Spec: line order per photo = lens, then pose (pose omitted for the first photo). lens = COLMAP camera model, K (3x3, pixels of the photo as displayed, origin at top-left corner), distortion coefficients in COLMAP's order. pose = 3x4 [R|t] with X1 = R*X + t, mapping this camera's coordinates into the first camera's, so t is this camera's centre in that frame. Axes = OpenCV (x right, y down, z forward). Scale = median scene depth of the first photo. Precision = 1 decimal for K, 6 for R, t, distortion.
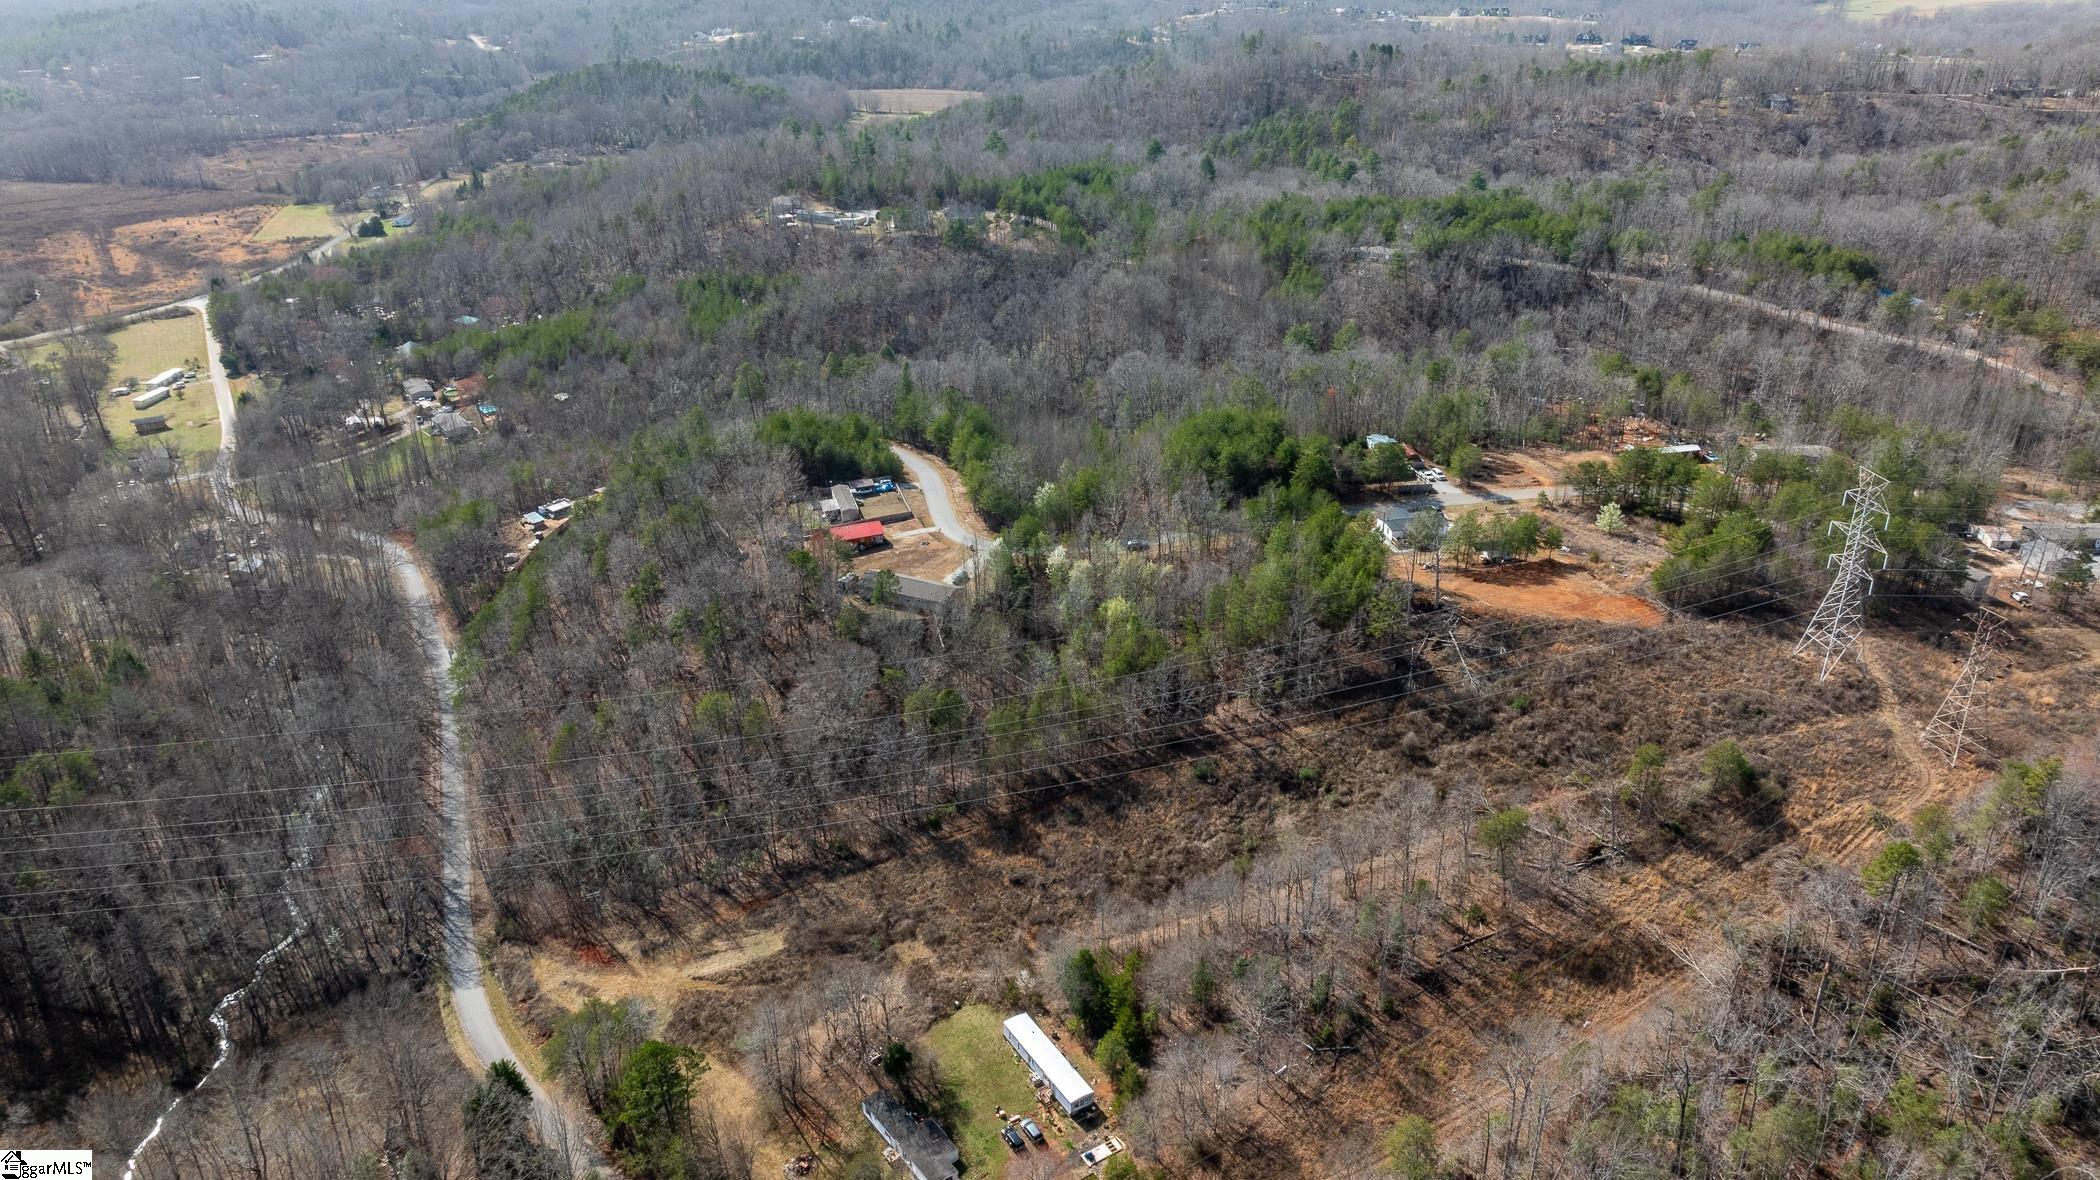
lens RADIAL K [[1467.1, 0, 1053.8], [0, 1467.1, 598.5], [0, 0, 1]] dist [-0.022889, 0.043779]
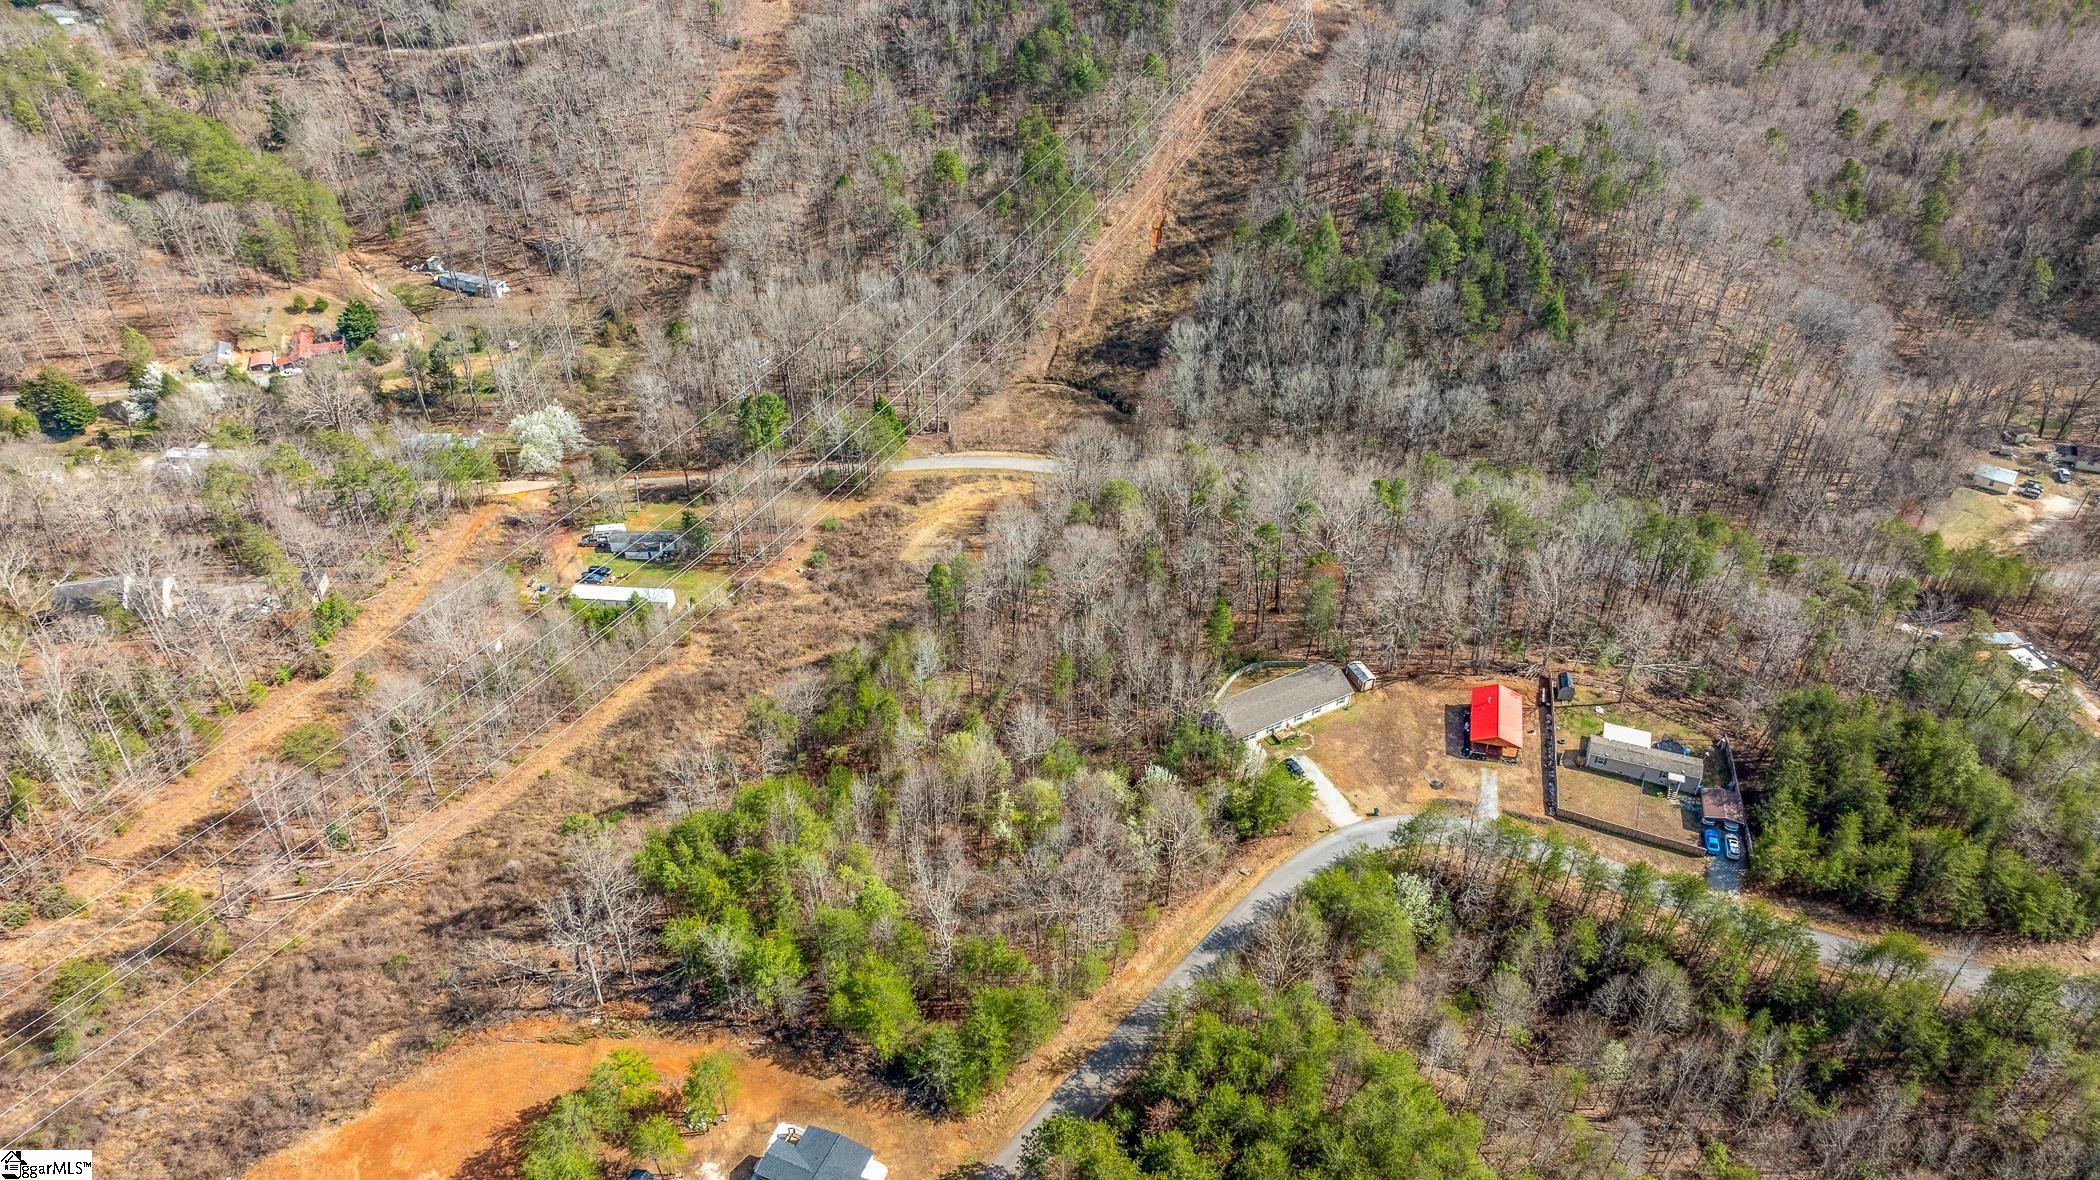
lens RADIAL K [[1467.1, 0, 1053.8], [0, 1467.1, 598.5], [0, 0, 1]] dist [-0.022889, 0.043779]
pose [[-0.583129, 0.519736, -0.624368, 0.490106], [-0.352337, 0.530716, 0.770843, -0.688917], [0.731997, 0.669489, -0.126353, 1.216506]]
